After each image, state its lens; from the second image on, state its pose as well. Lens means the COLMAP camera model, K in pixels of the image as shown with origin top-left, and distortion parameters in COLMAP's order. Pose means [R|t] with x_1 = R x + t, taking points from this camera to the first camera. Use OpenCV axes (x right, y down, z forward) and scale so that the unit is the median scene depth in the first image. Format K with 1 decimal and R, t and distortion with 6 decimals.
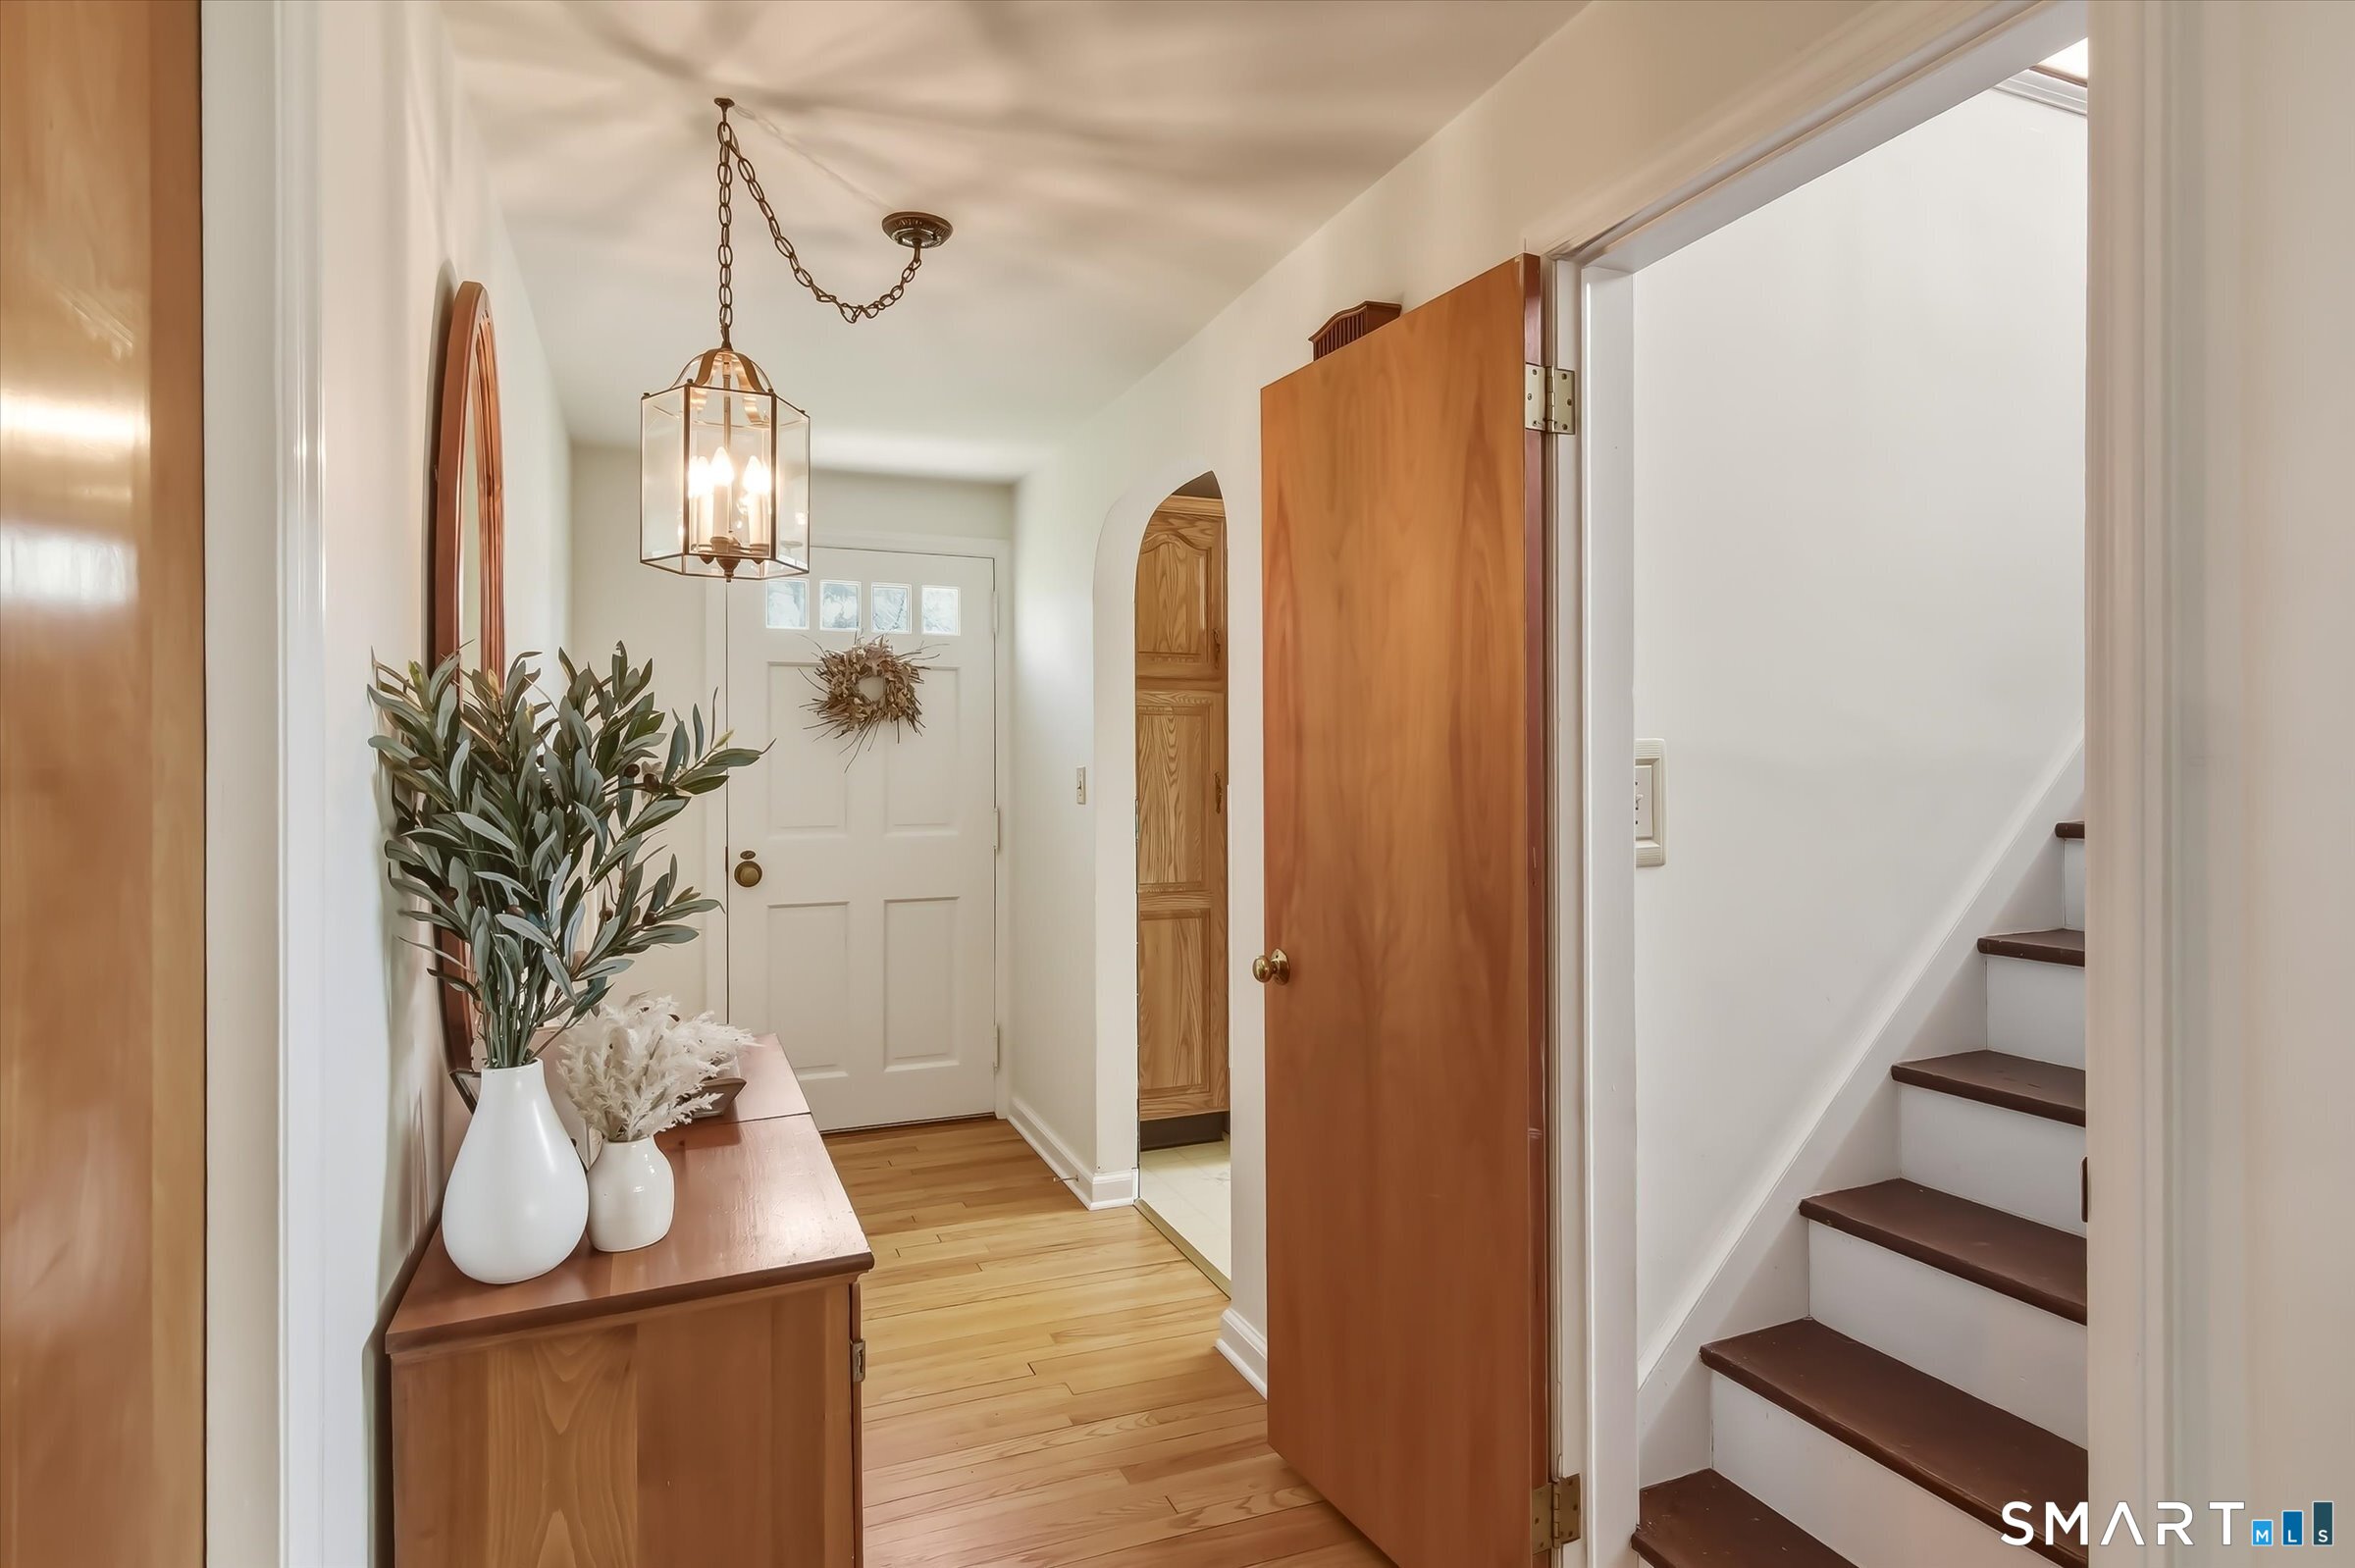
lens RADIAL K [[1271.6, 0, 1181.3], [0, 1271.6, 780.3], [0, 0, 1]] dist [0.010007, -0.001591]
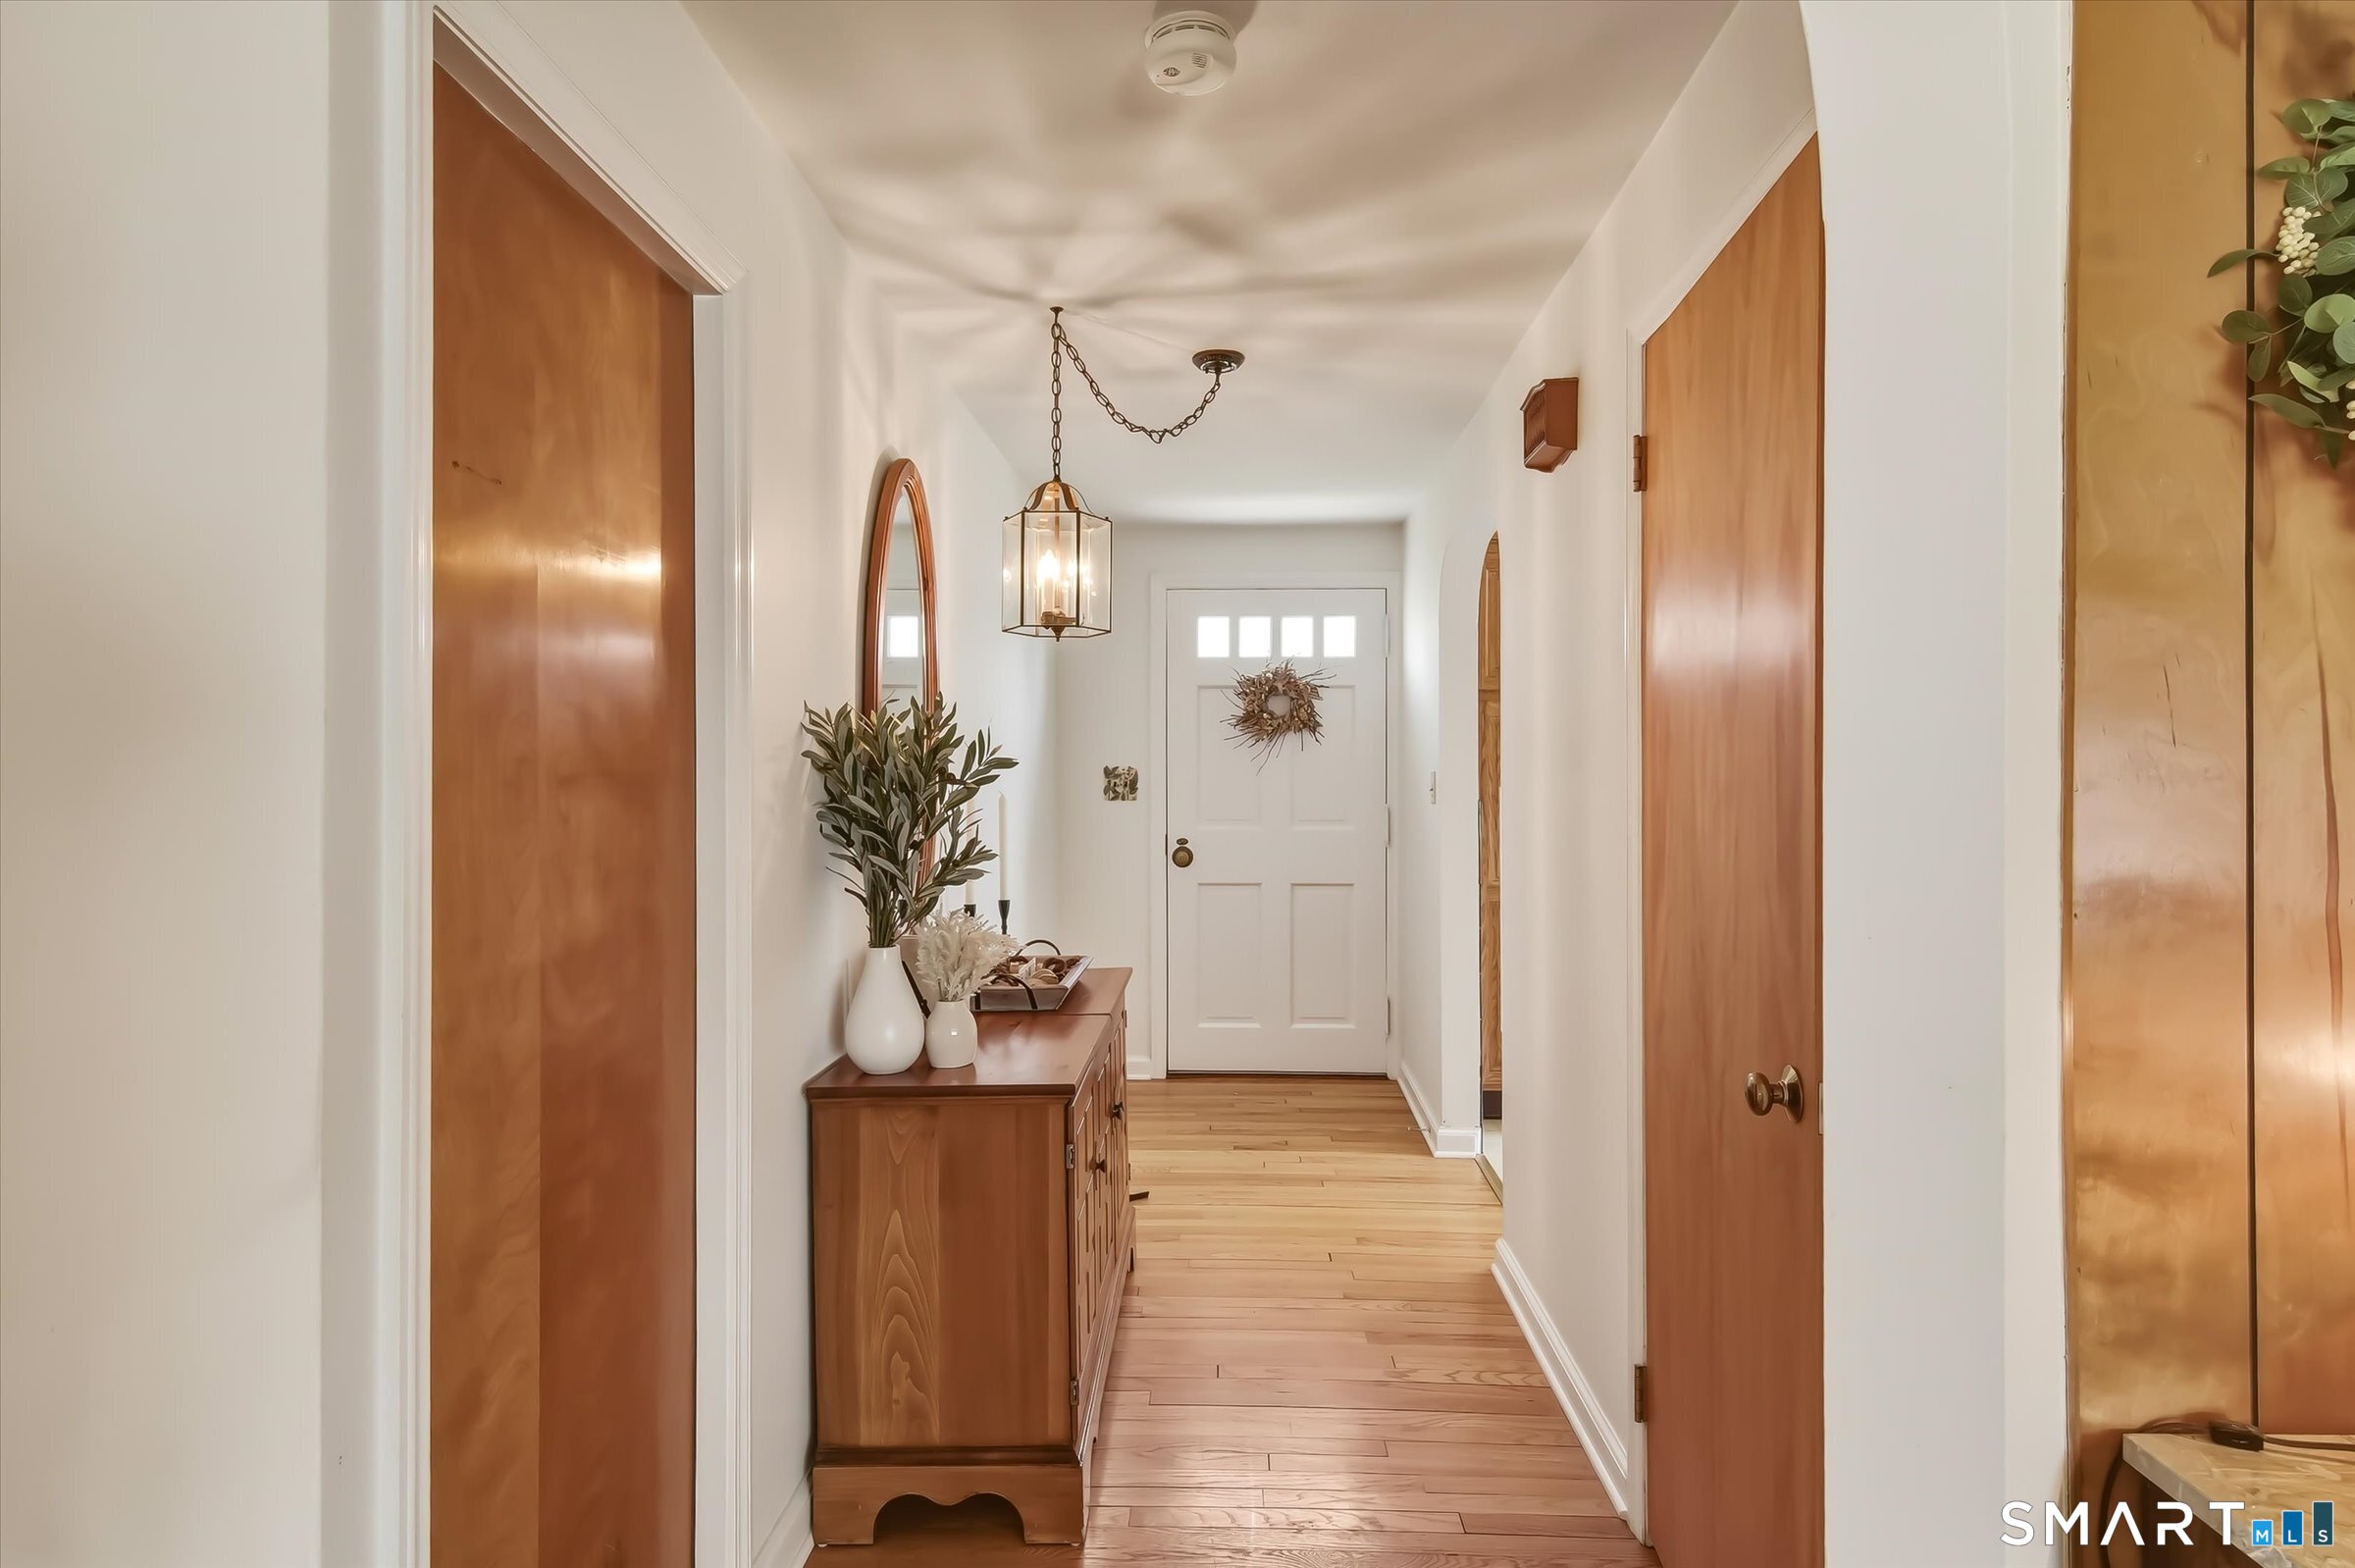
lens RADIAL K [[1249.0, 0, 1182.3], [0, 1249.0, 797.6], [0, 0, 1]] dist [0.021044, -0.014768]
pose [[0.908837, 0.010456, -0.417019, 0.308909], [-0.006335, 0.999916, 0.011266, 0.003729], [0.417102, -0.007597, 0.908828, -0.195068]]
